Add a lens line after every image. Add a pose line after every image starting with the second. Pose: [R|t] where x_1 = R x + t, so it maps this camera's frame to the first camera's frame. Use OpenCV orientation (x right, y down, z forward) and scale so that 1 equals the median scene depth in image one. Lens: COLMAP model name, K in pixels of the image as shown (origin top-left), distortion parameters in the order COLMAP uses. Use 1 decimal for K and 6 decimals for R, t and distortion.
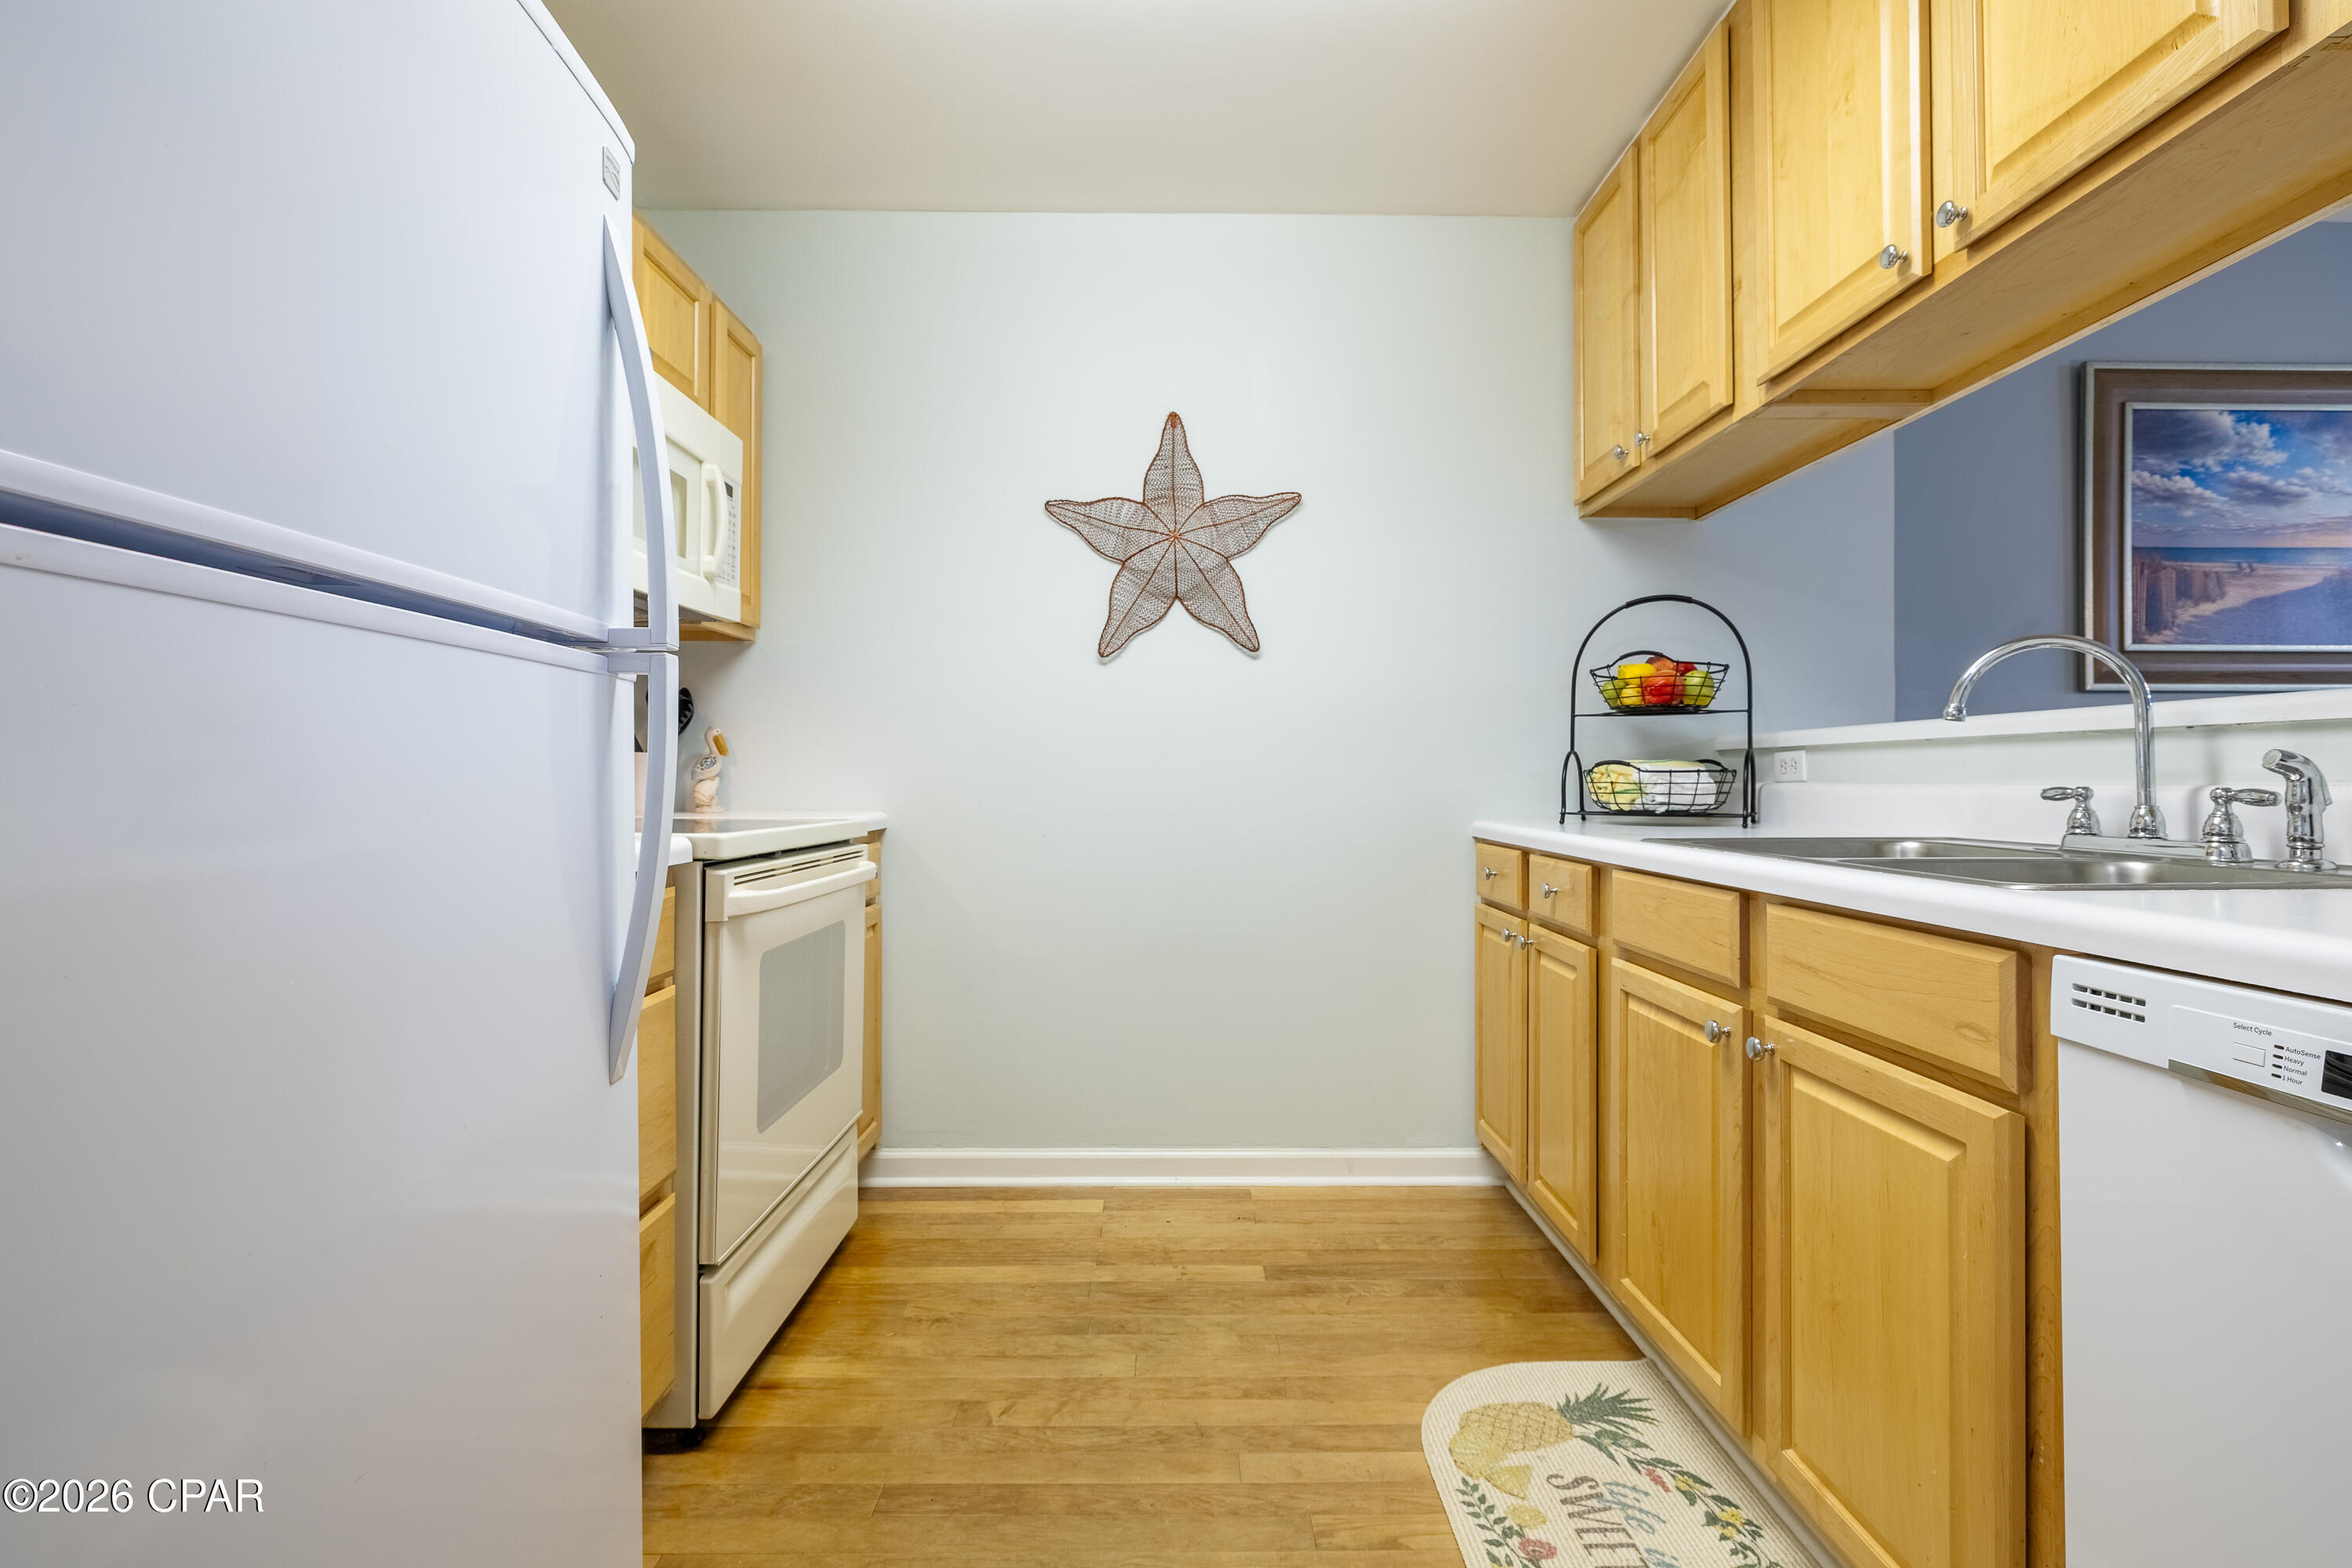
lens RADIAL K [[1073.0, 0, 1176.0], [0, 1073.0, 784.0], [0, 0, 1]] dist [0.000339, 0.000343]
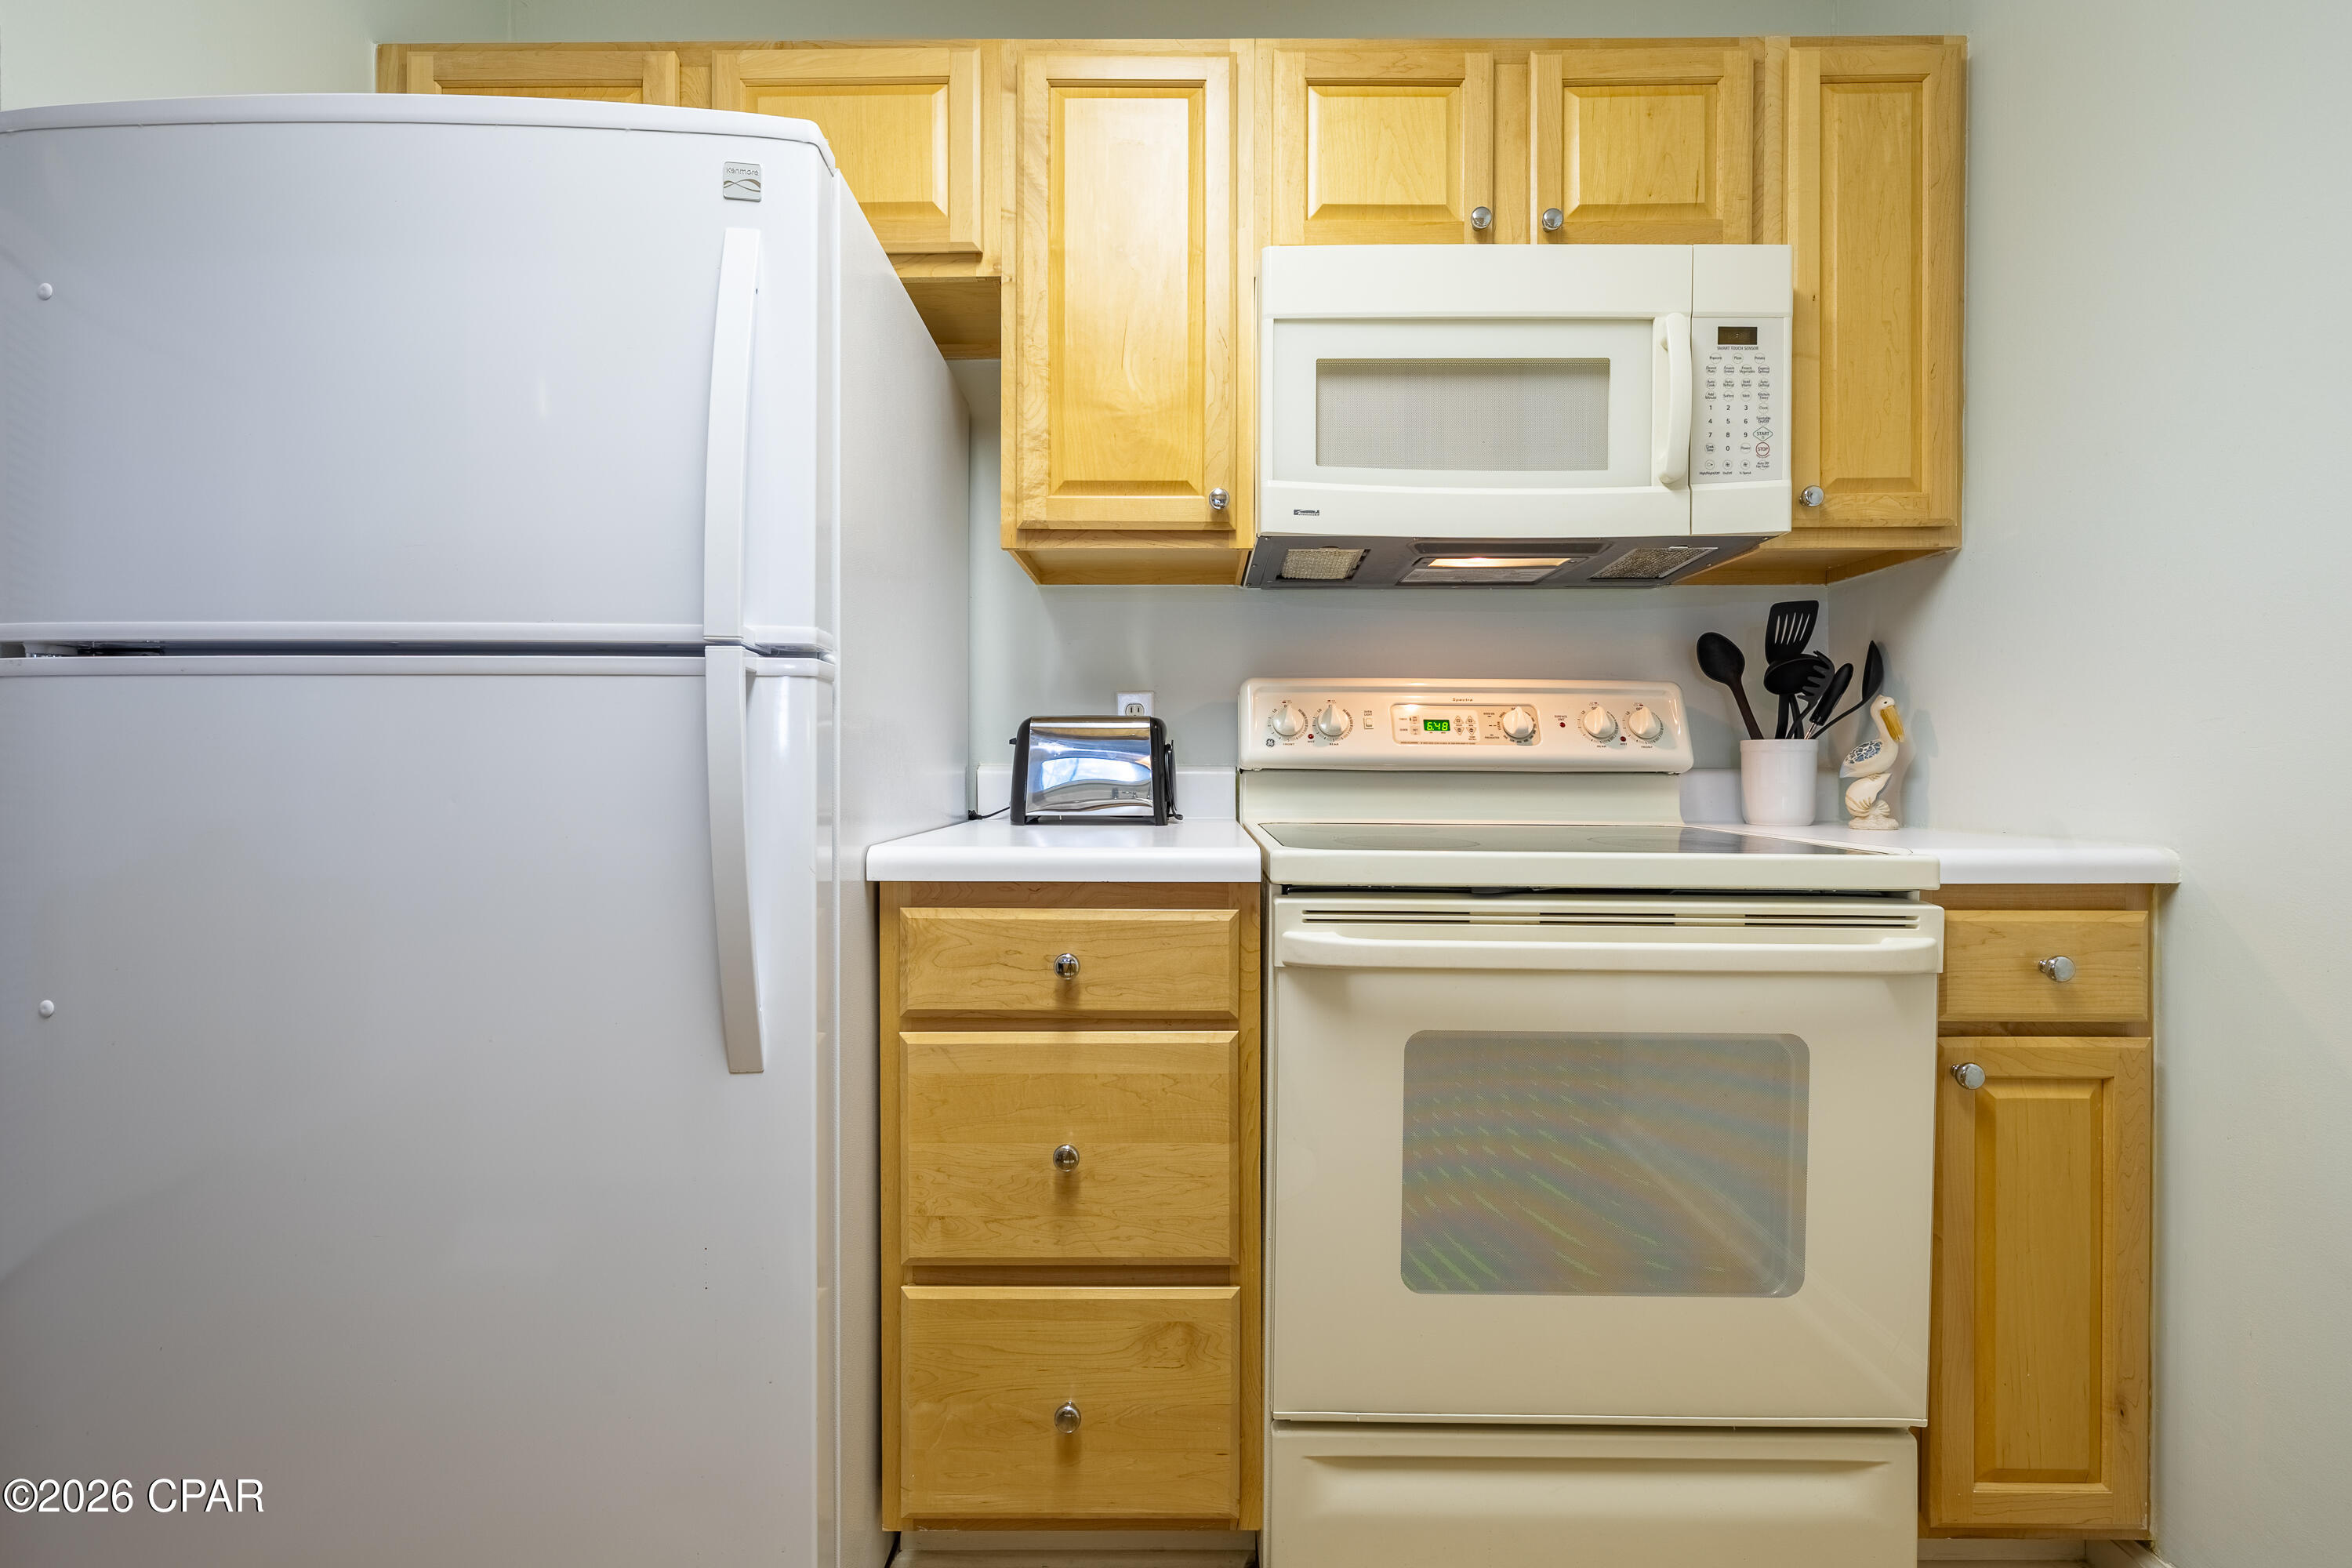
lens RADIAL K [[992.9, 0, 1175.6], [0, 992.9, 777.3], [0, 0, 1]] dist [0.005554, -0.000535]
pose [[-0.000360, 0.005837, -0.999983, 0.199412], [-0.006562, 0.999961, 0.005839, -0.006263], [0.999978, 0.006564, -0.000322, 0.675489]]
